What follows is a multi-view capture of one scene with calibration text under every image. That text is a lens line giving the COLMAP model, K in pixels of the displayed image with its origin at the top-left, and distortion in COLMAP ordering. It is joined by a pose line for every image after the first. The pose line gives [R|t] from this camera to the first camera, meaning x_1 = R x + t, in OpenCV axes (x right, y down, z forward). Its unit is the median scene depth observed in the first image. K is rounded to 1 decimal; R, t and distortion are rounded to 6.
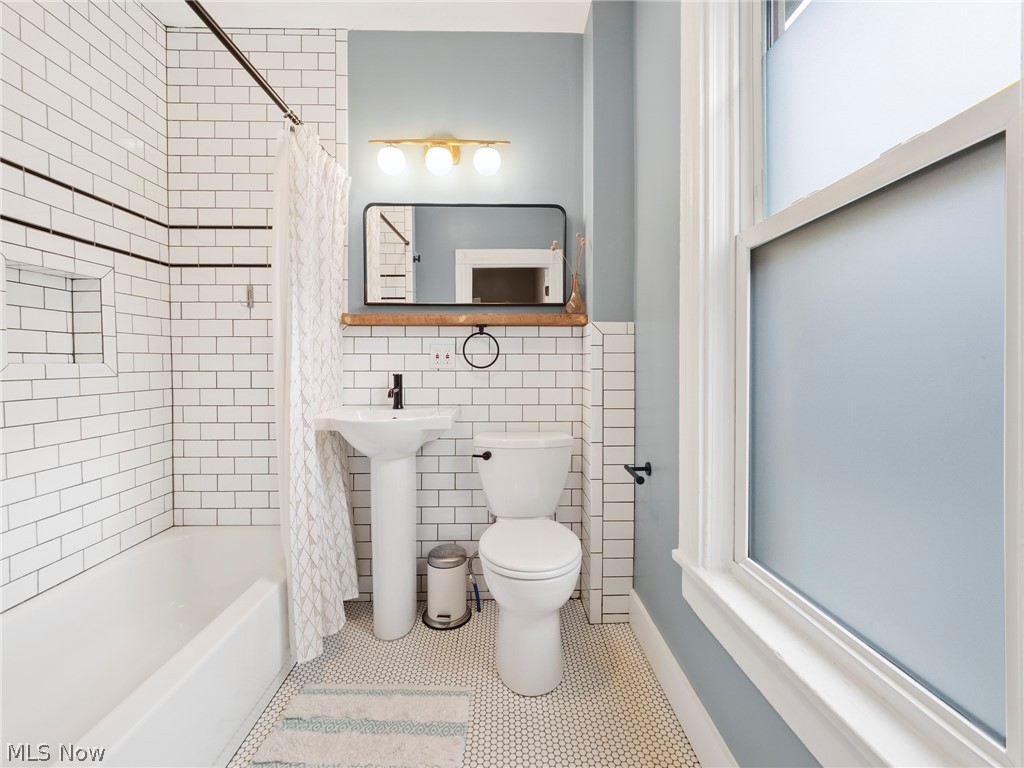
lens RADIAL K [[415.9, 0, 511.2], [0, 415.9, 365.0], [0, 0, 1]] dist [-0.015150, -0.000295]
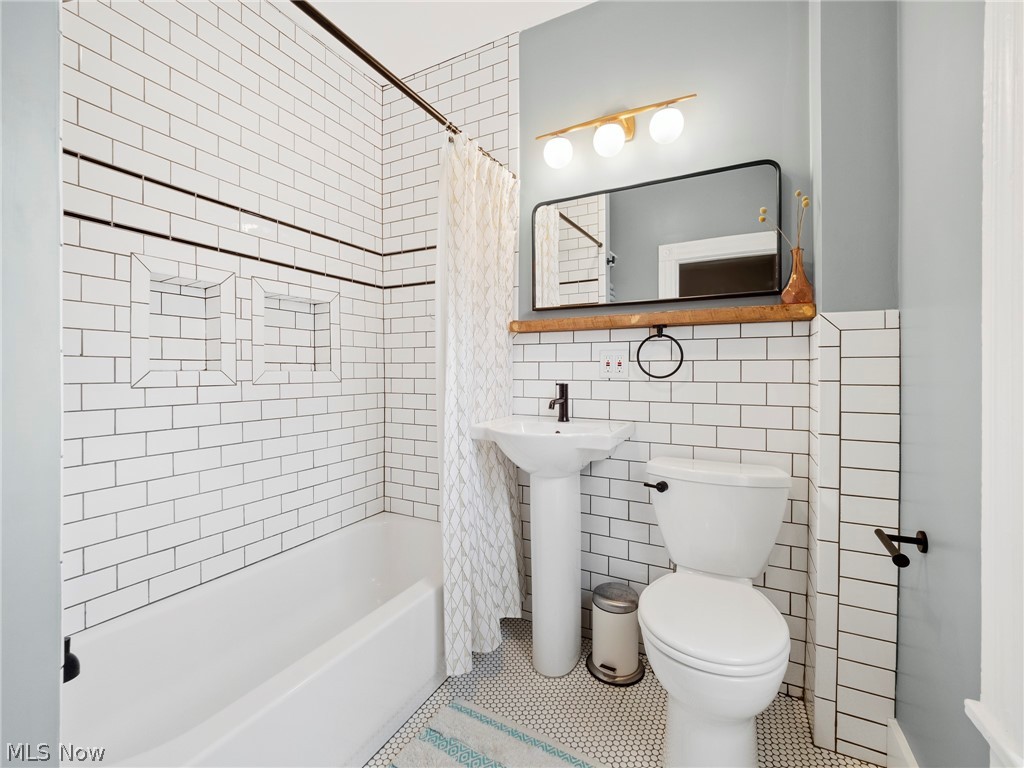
lens RADIAL K [[421.5, 0, 514.8], [0, 421.5, 370.5], [0, 0, 1]] dist [-0.013878, -0.000548]
pose [[0.877985, 0.001157, -0.478687, 0.076819], [-0.005126, 0.999962, -0.006986, -0.000013], [0.478661, 0.008587, 0.877958, 0.135379]]
